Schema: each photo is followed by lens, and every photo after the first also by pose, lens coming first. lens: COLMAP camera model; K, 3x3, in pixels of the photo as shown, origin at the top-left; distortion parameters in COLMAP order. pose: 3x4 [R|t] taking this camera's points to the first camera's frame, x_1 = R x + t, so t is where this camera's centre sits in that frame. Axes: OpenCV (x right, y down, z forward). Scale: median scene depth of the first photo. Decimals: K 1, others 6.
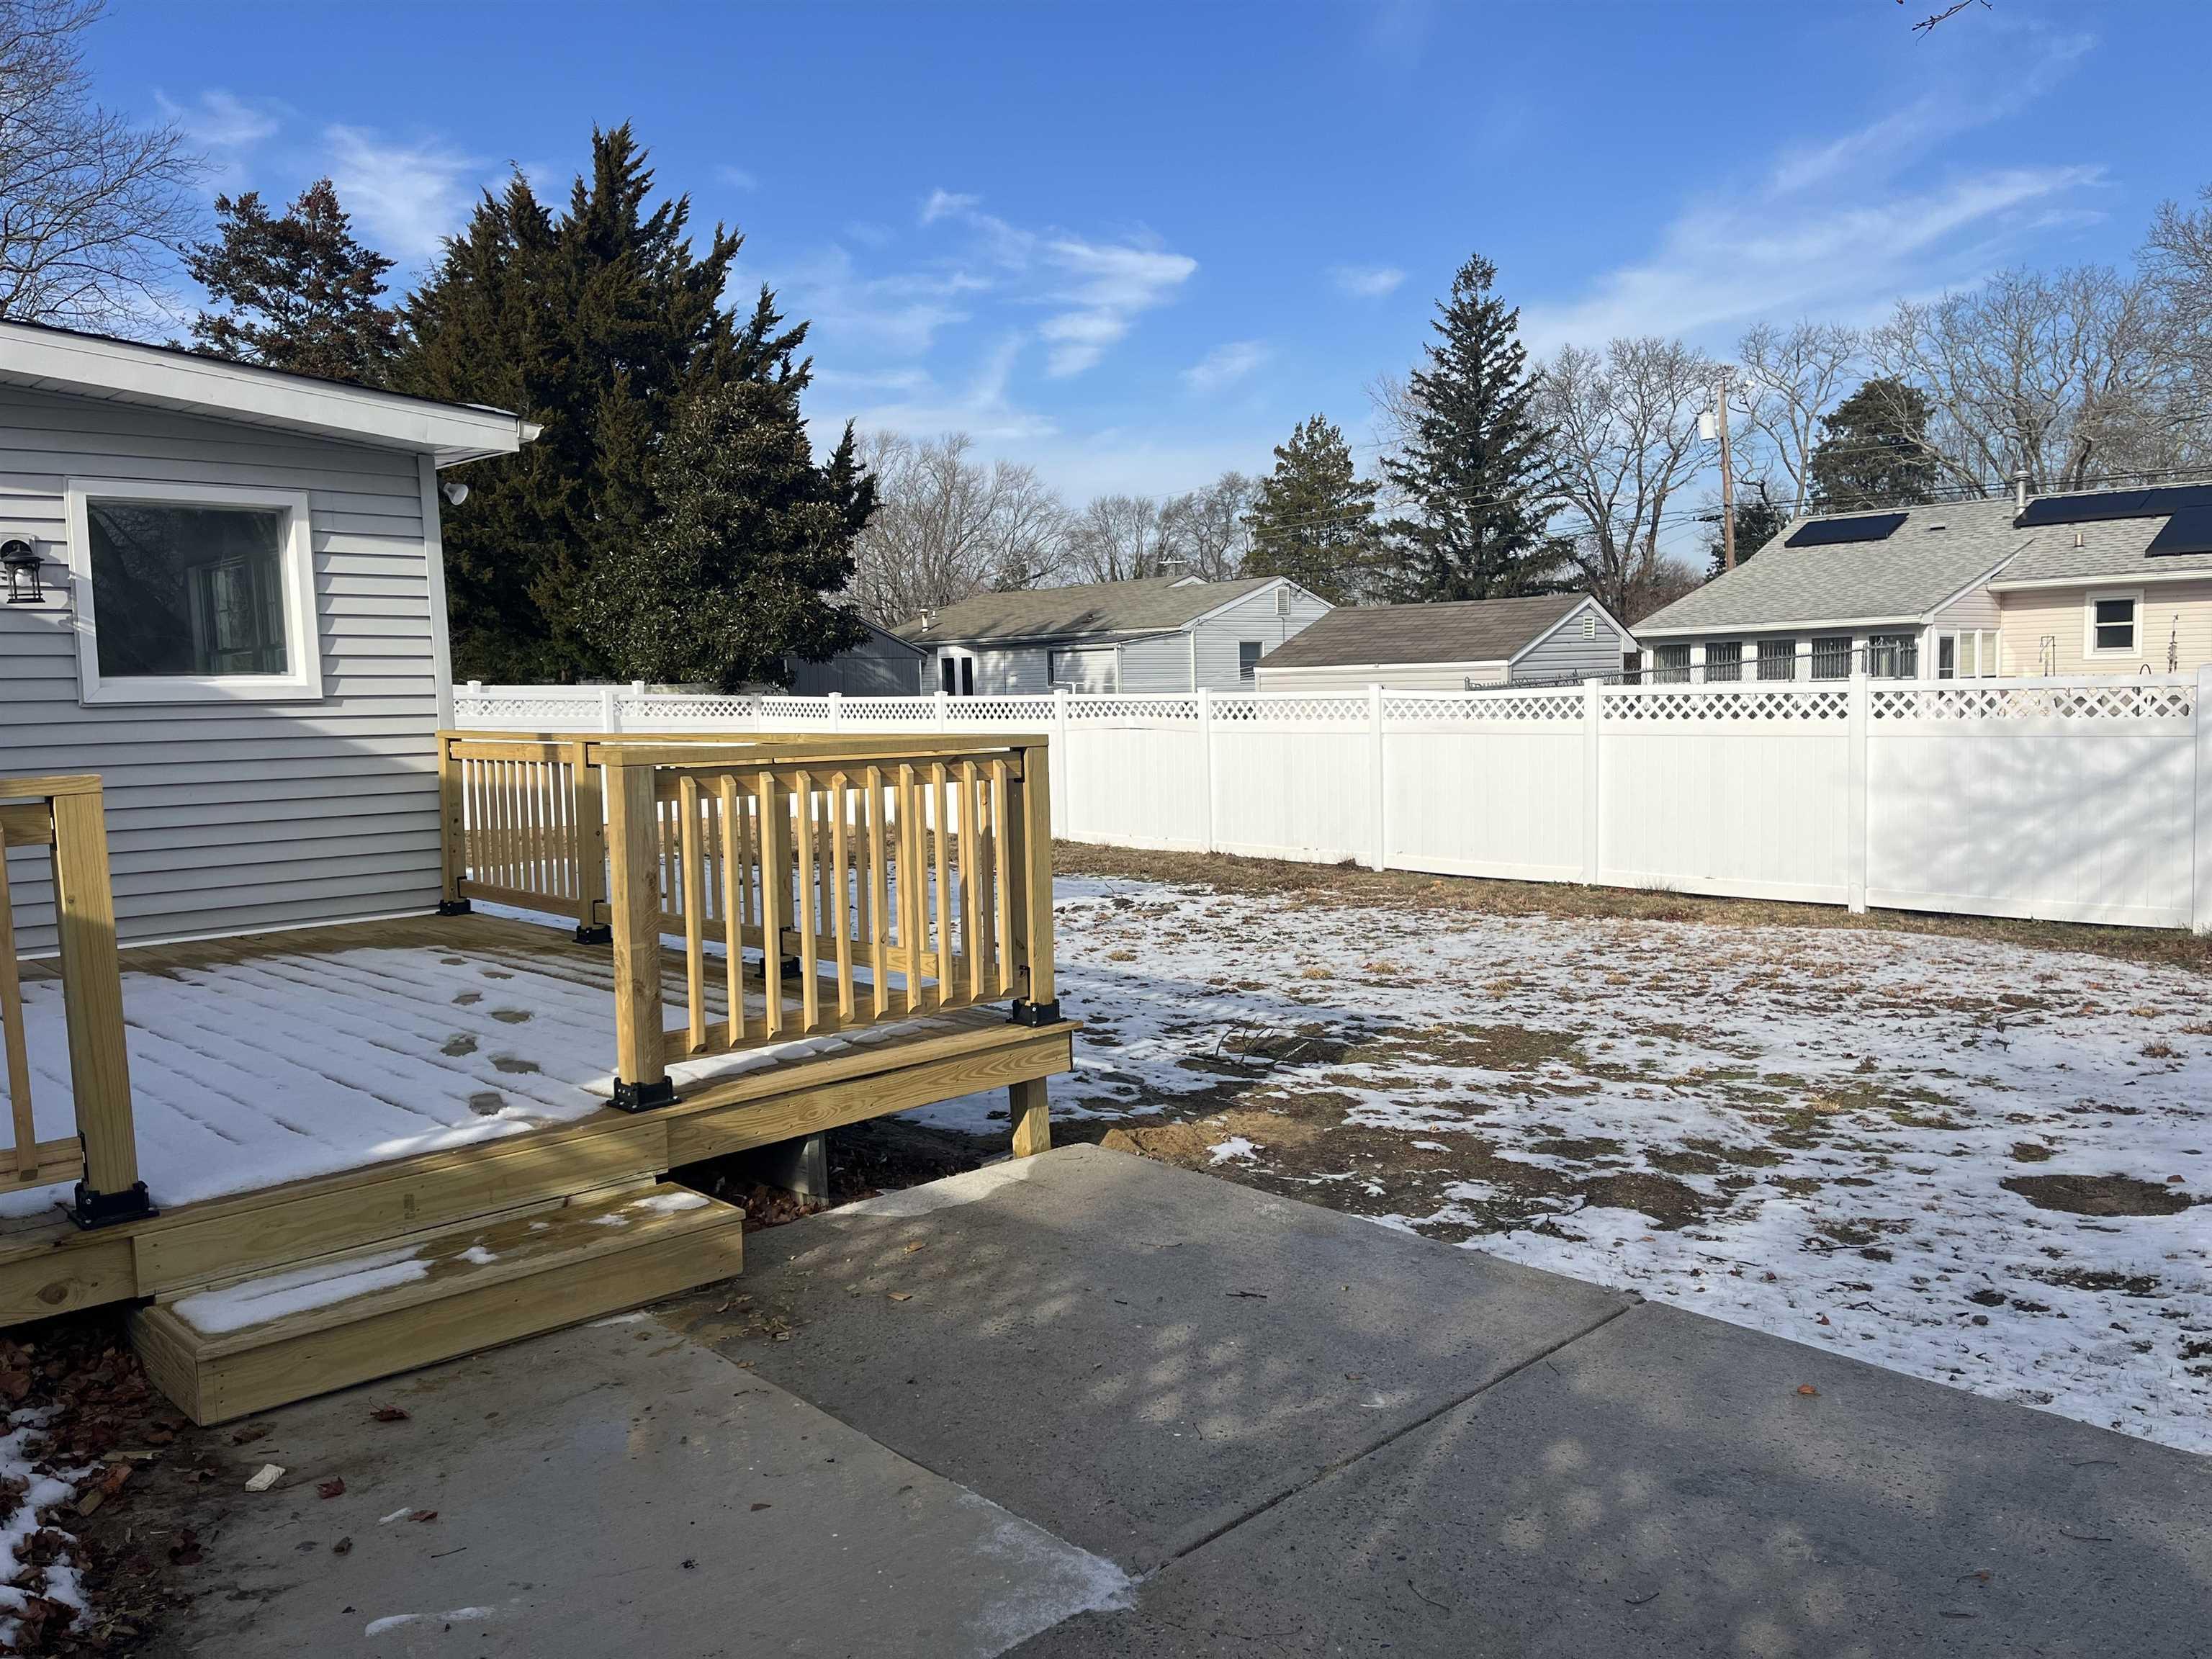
lens RADIAL K [[1680.3, 0, 1119.0], [0, 1680.3, 835.1], [0, 0, 1]] dist [0.066415, -0.075045]
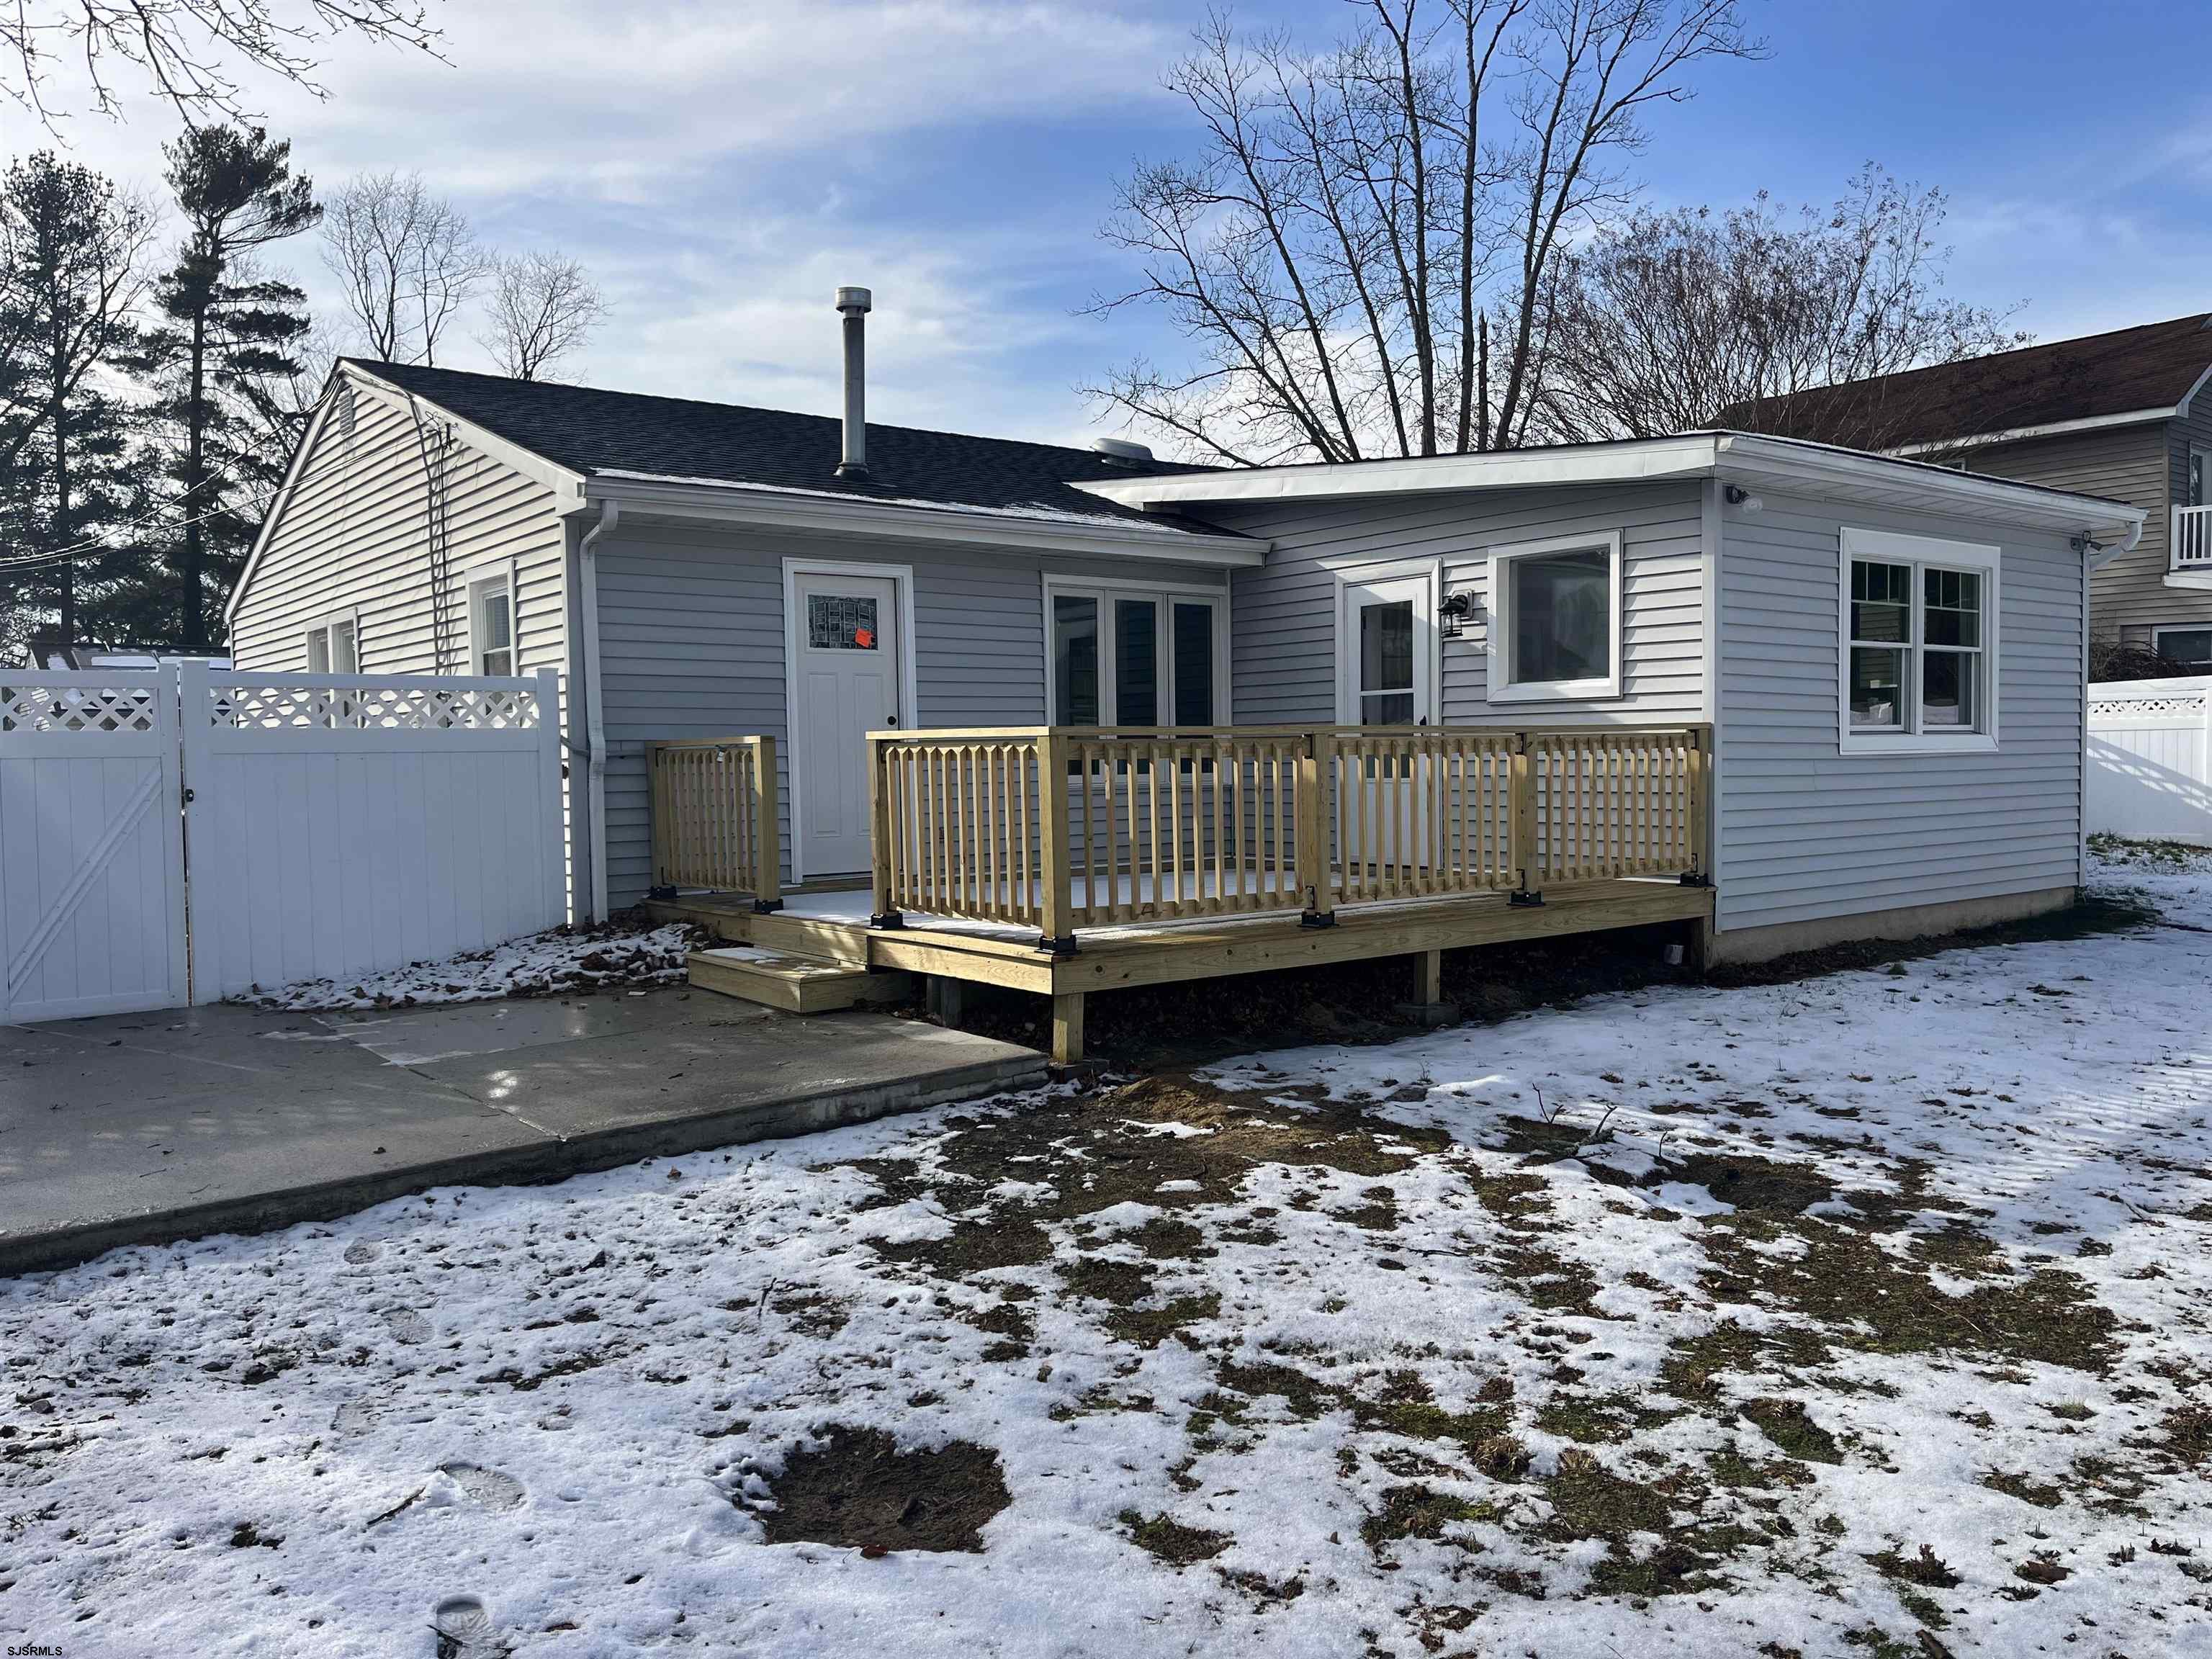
lens RADIAL K [[1680.3, 0, 1119.0], [0, 1680.3, 835.1], [0, 0, 1]] dist [0.066415, -0.075045]
pose [[-0.109301, 0.072241, -0.991380, 1.019316], [-0.069435, 0.994364, 0.080114, -0.068846], [0.991581, 0.077593, -0.103669, 1.001583]]
